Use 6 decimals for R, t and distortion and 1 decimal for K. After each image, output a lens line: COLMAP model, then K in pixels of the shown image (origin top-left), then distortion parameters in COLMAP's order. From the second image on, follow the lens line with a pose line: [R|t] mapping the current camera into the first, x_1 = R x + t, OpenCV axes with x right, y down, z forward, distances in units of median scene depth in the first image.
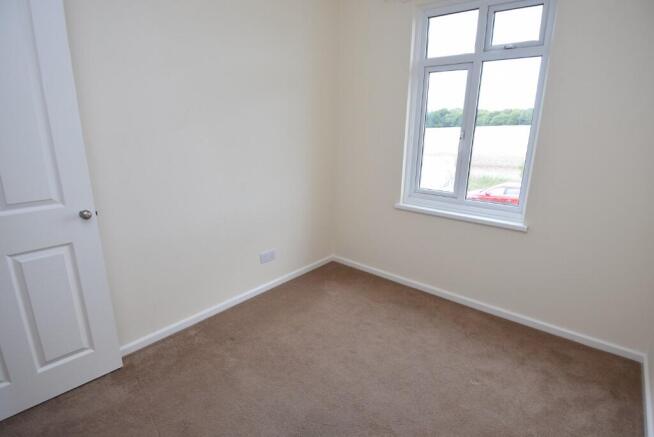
lens RADIAL K [[340.8, 0, 332.8], [0, 340.8, 215.9], [0, 0, 1]] dist [0.055863, -0.059604]
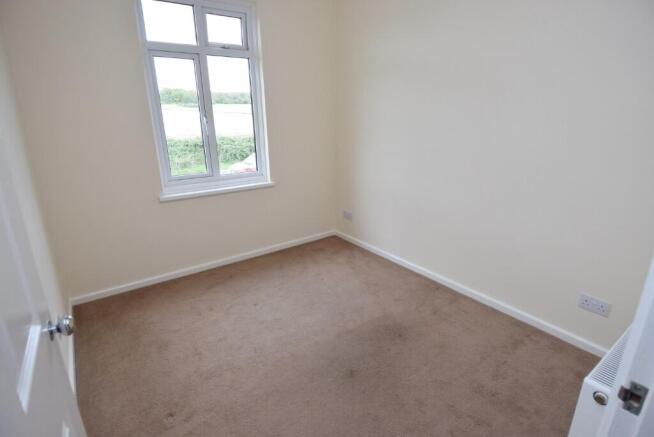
lens RADIAL K [[340.8, 0, 332.8], [0, 340.8, 215.9], [0, 0, 1]] dist [0.055863, -0.059604]
pose [[0.235047, -0.303364, 0.923430, -0.705168], [0.260839, 0.934885, 0.240734, -0.110518], [-0.936331, 0.184283, 0.298871, 0.358314]]
